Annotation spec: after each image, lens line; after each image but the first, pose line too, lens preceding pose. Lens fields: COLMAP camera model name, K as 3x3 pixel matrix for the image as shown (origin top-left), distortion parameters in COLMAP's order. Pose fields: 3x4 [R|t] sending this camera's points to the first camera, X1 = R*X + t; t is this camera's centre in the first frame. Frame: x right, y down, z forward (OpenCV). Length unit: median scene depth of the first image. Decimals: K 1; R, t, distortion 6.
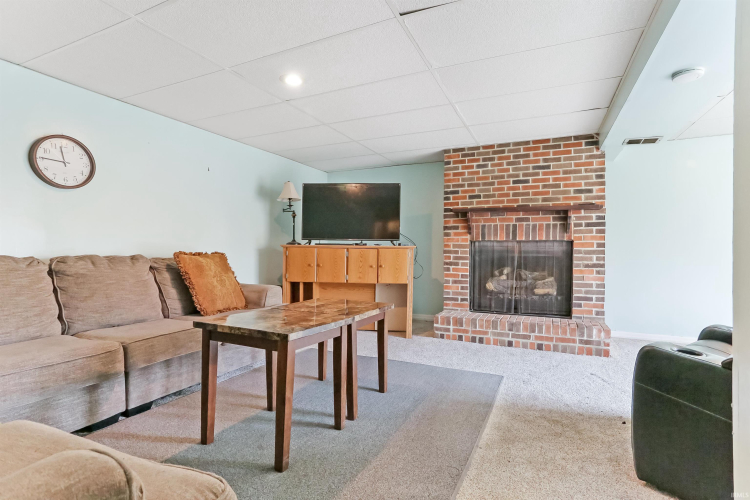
lens RADIAL K [[377.0, 0, 373.8], [0, 377.0, 250.4], [0, 0, 1]] dist [-0.047151, 0.022760]
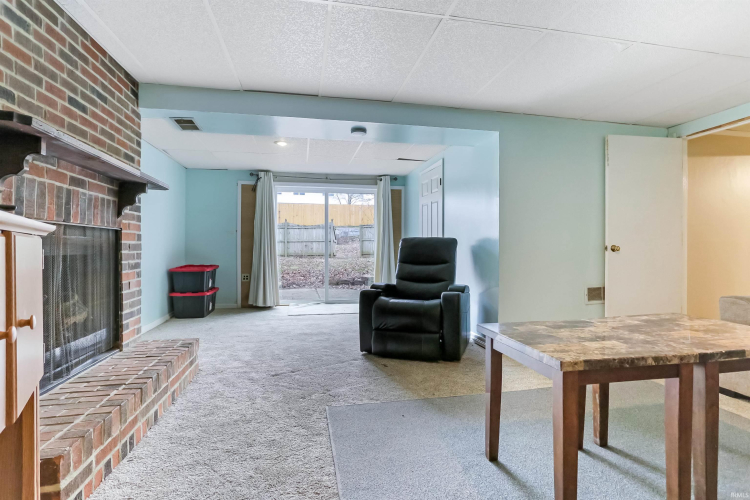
lens RADIAL K [[377.0, 0, 375.6], [0, 377.0, 248.4], [0, 0, 1]] dist [-0.047151, 0.022760]
pose [[-0.580988, -0.000105, 0.813912, -0.258979], [-0.004960, 0.999982, -0.003412, 0.007177], [-0.813897, -0.006020, -0.580978, 1.014452]]
